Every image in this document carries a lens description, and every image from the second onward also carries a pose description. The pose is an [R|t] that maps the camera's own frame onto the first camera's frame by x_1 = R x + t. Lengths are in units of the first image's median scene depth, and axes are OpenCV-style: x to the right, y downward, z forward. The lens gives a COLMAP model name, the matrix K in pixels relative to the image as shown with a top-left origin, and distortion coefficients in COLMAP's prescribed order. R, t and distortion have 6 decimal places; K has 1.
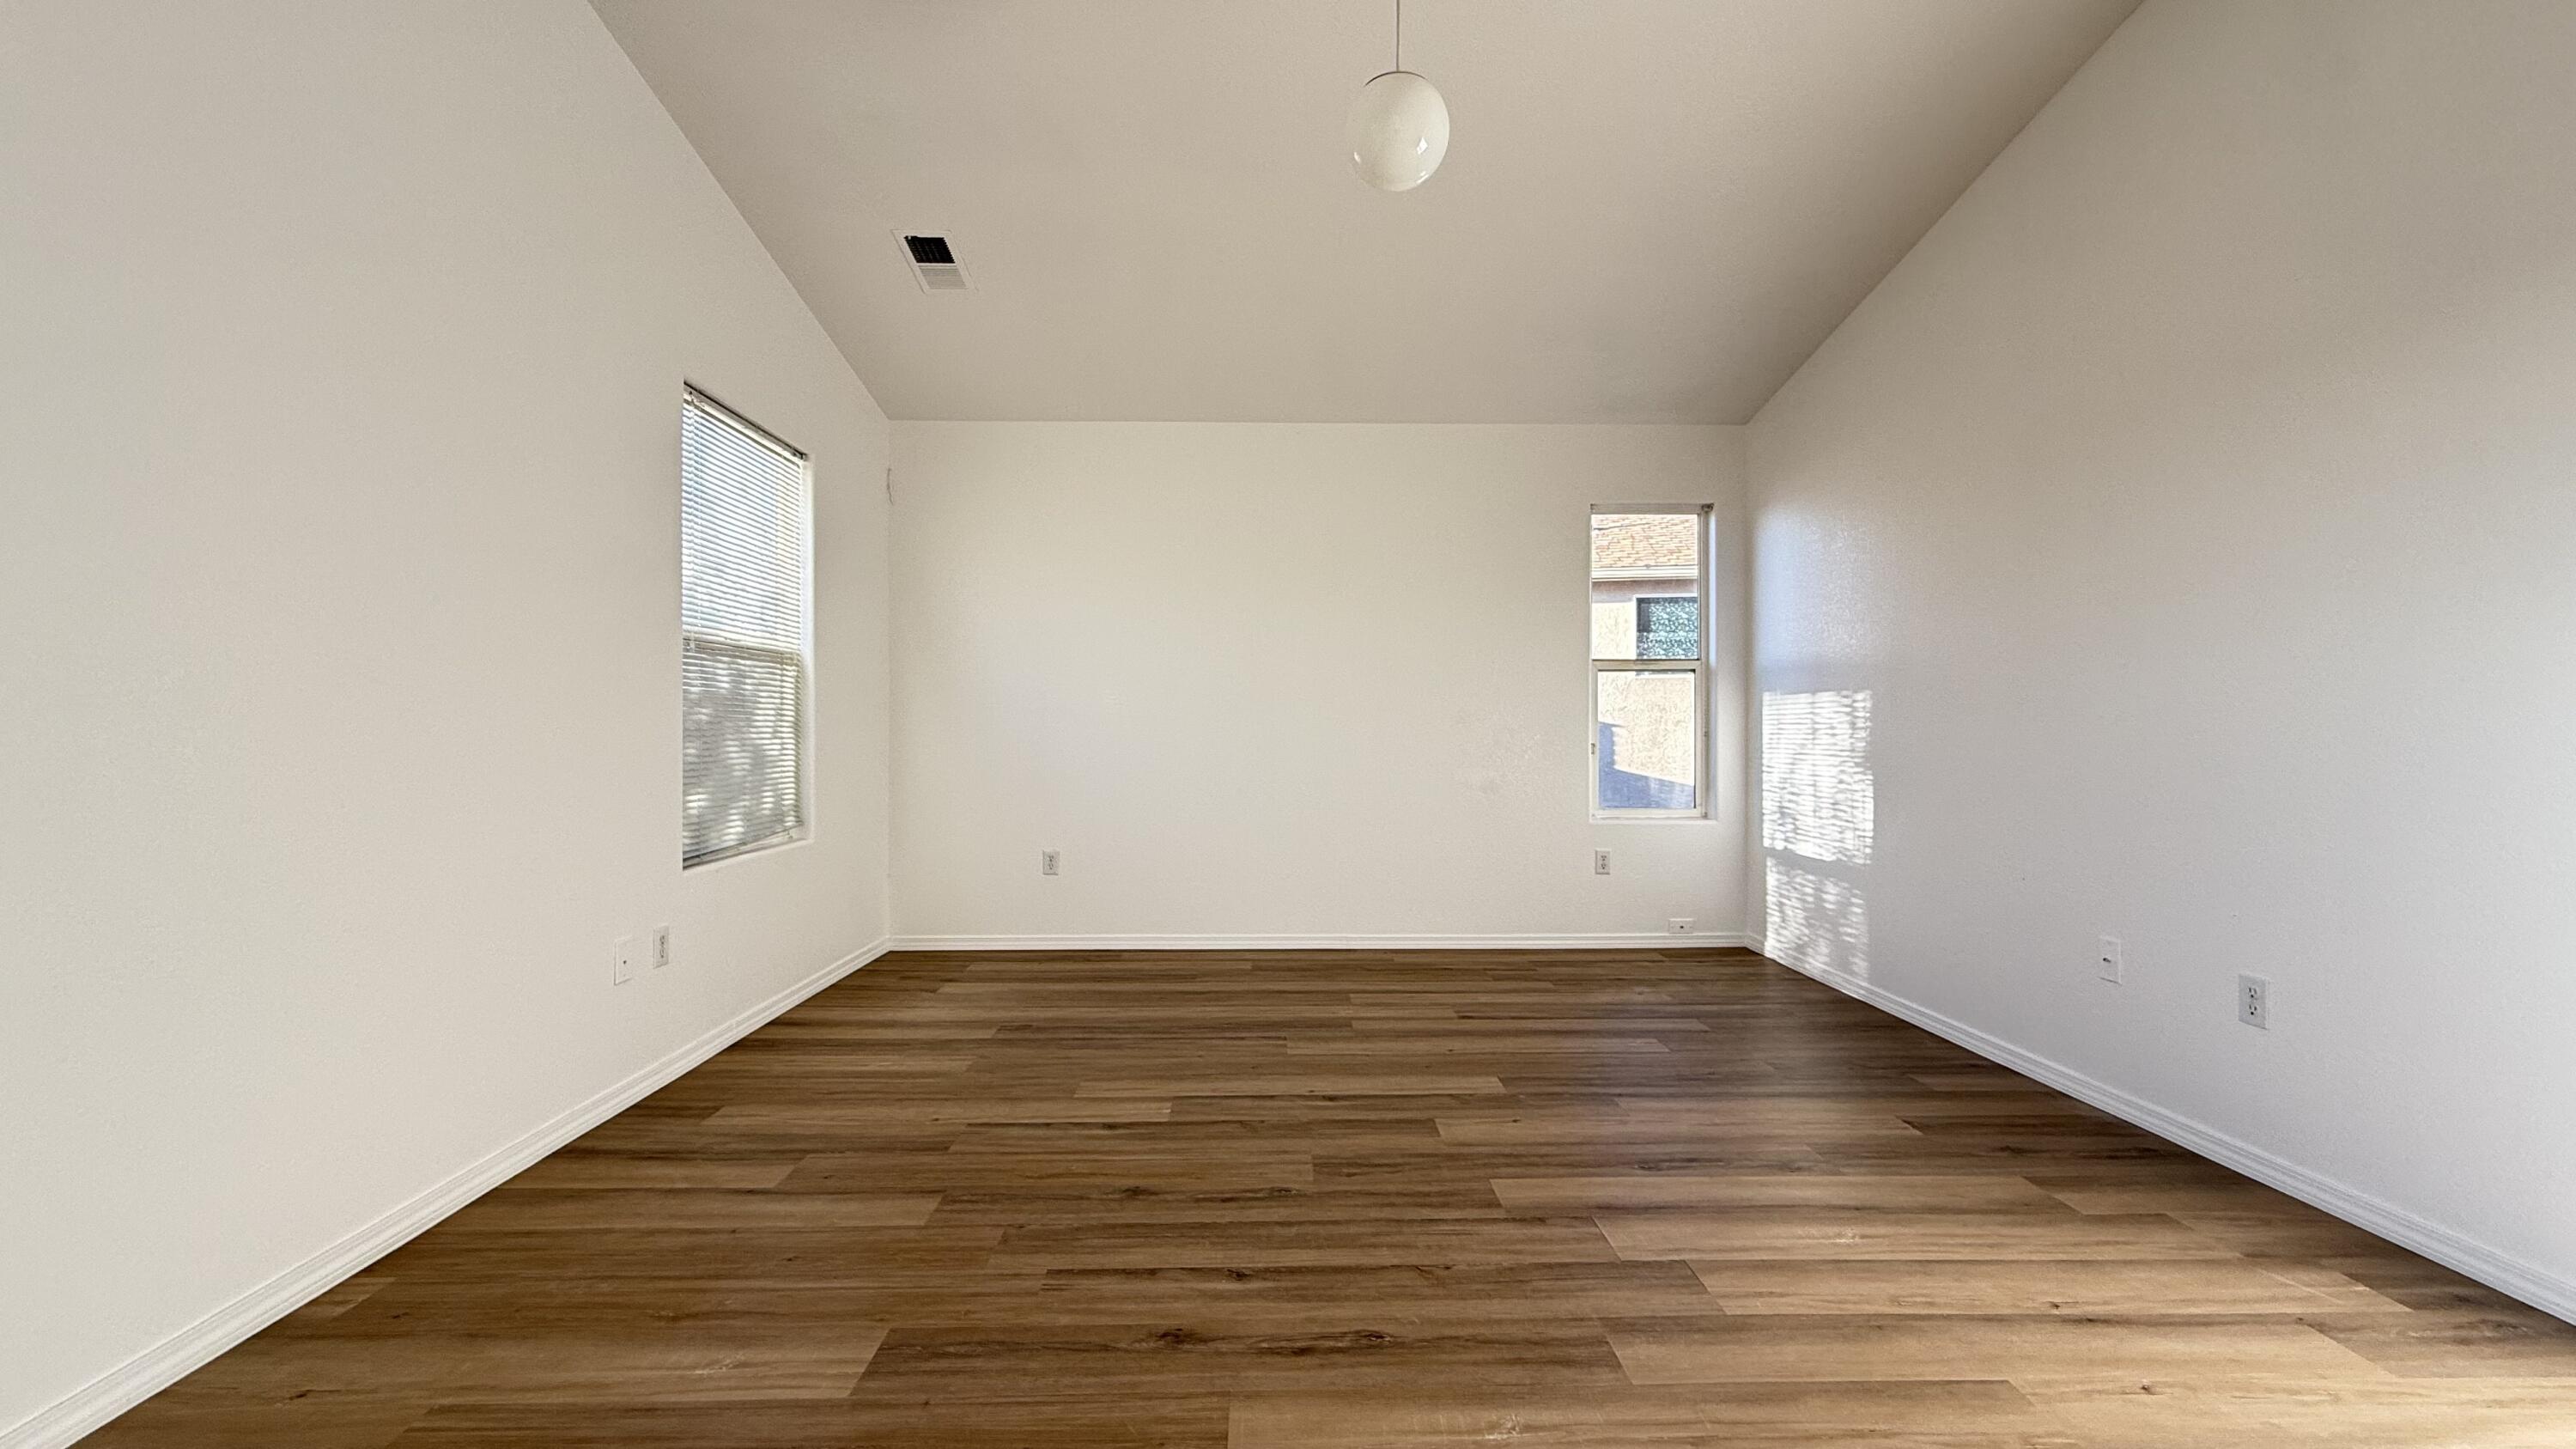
lens RADIAL K [[1025.8, 0, 1278.0], [0, 1025.8, 724.5], [0, 0, 1]] dist [0.001276, -0.000069]
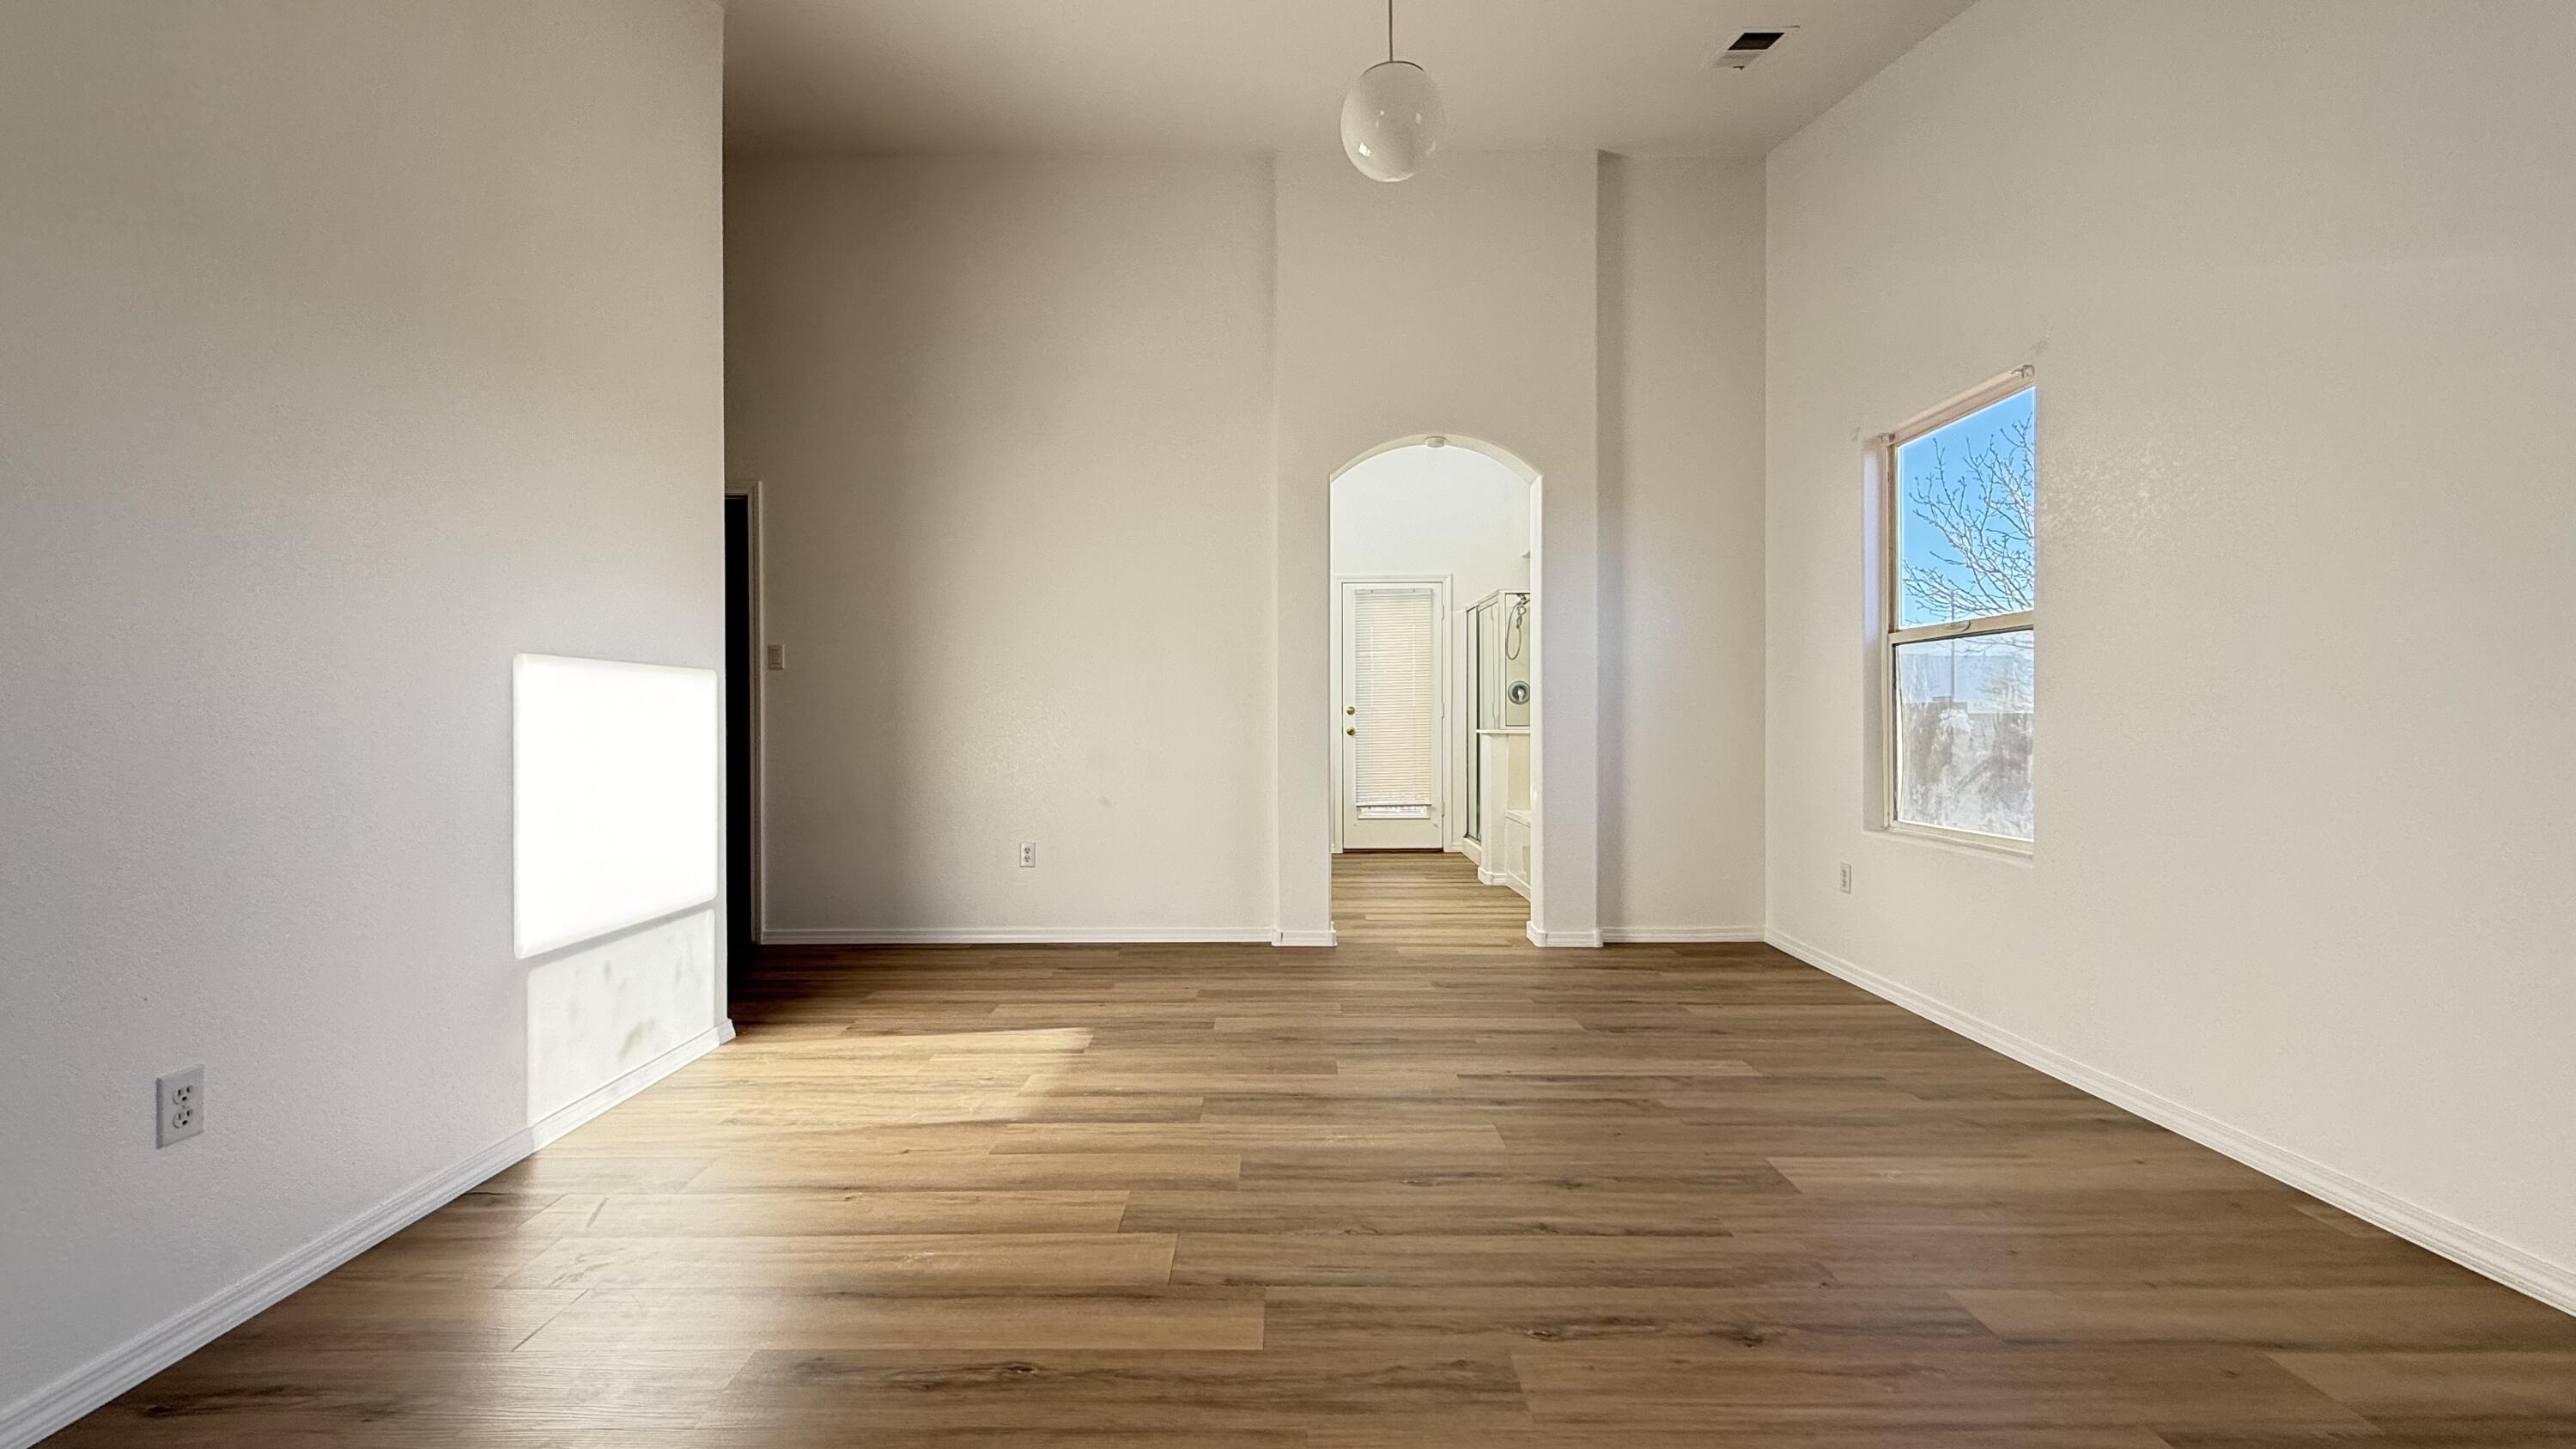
lens RADIAL K [[1025.8, 0, 1279.5], [0, 1025.8, 723.8], [0, 0, 1]] dist [0.001276, -0.000069]
pose [[-0.999862, 0.003629, 0.016223, 0.187850], [0.003751, 0.999965, 0.007482, 0.002872], [-0.016195, 0.007542, -0.999840, 1.770485]]
